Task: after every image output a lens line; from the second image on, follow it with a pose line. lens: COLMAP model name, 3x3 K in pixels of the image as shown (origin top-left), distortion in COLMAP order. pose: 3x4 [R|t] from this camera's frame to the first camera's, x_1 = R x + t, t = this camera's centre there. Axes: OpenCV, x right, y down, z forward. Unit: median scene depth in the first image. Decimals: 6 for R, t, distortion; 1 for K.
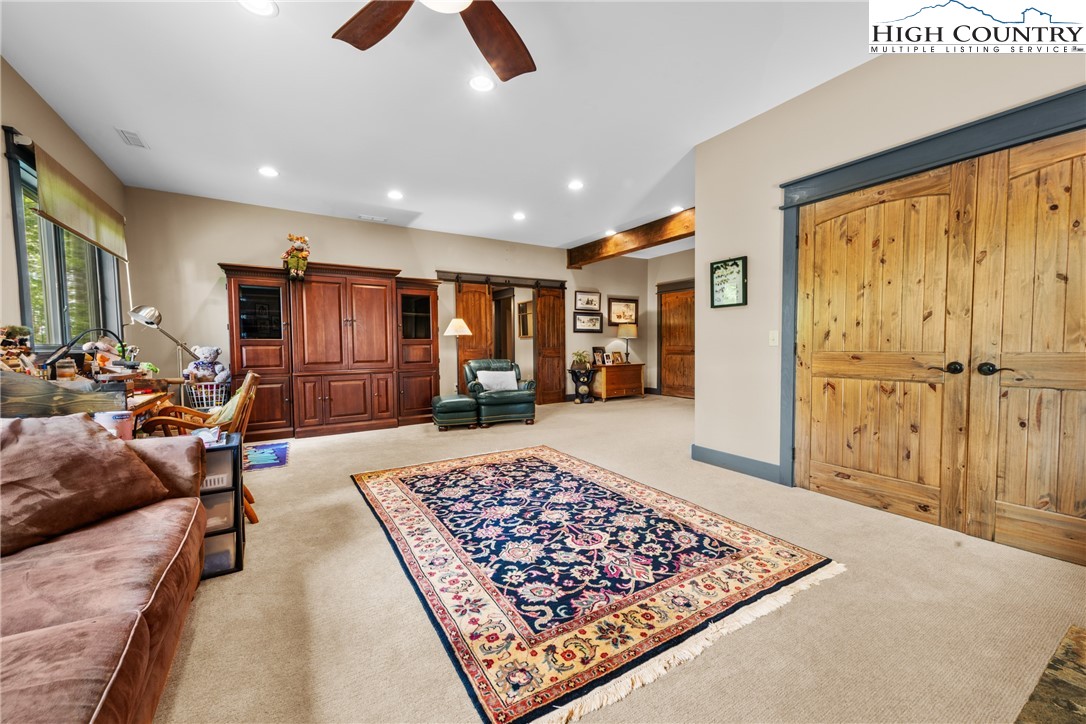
lens RADIAL K [[426.2, 0, 540.9], [0, 426.2, 369.4], [0, 0, 1]] dist [0.000884, -0.000184]
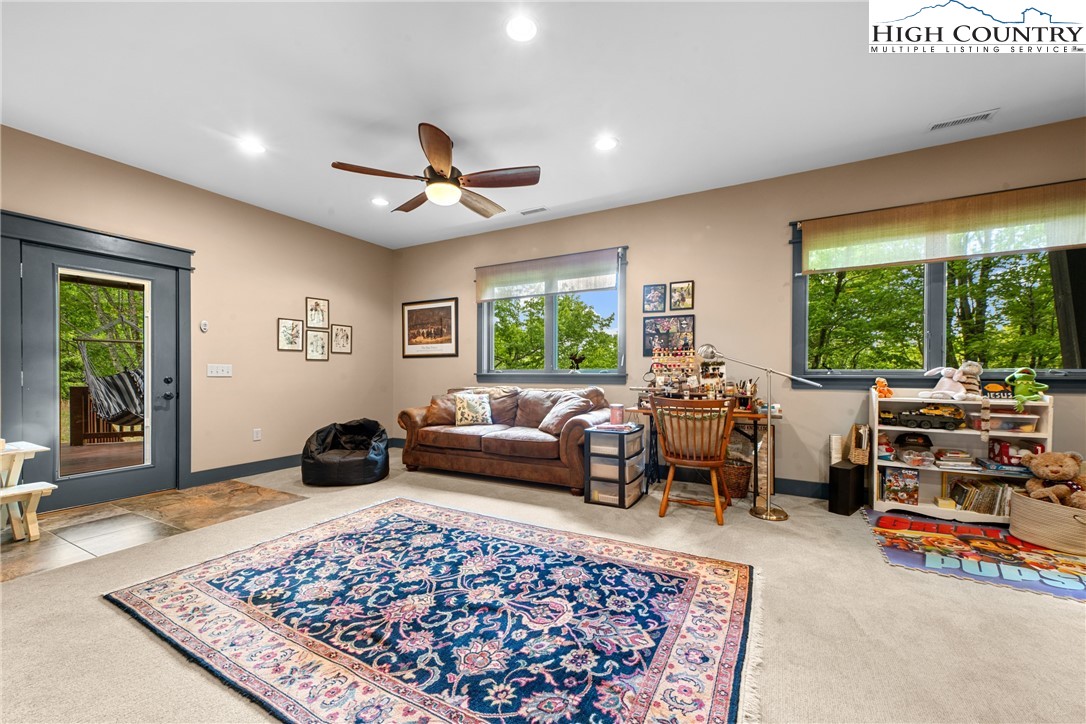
lens RADIAL K [[426.2, 0, 540.9], [0, 426.2, 369.4], [0, 0, 1]] dist [0.000884, -0.000184]
pose [[-0.870040, 0.005362, -0.492952, 0.236462], [-0.023144, 0.998394, 0.051709, -0.120258], [0.492438, 0.056398, -0.868519, 1.894796]]
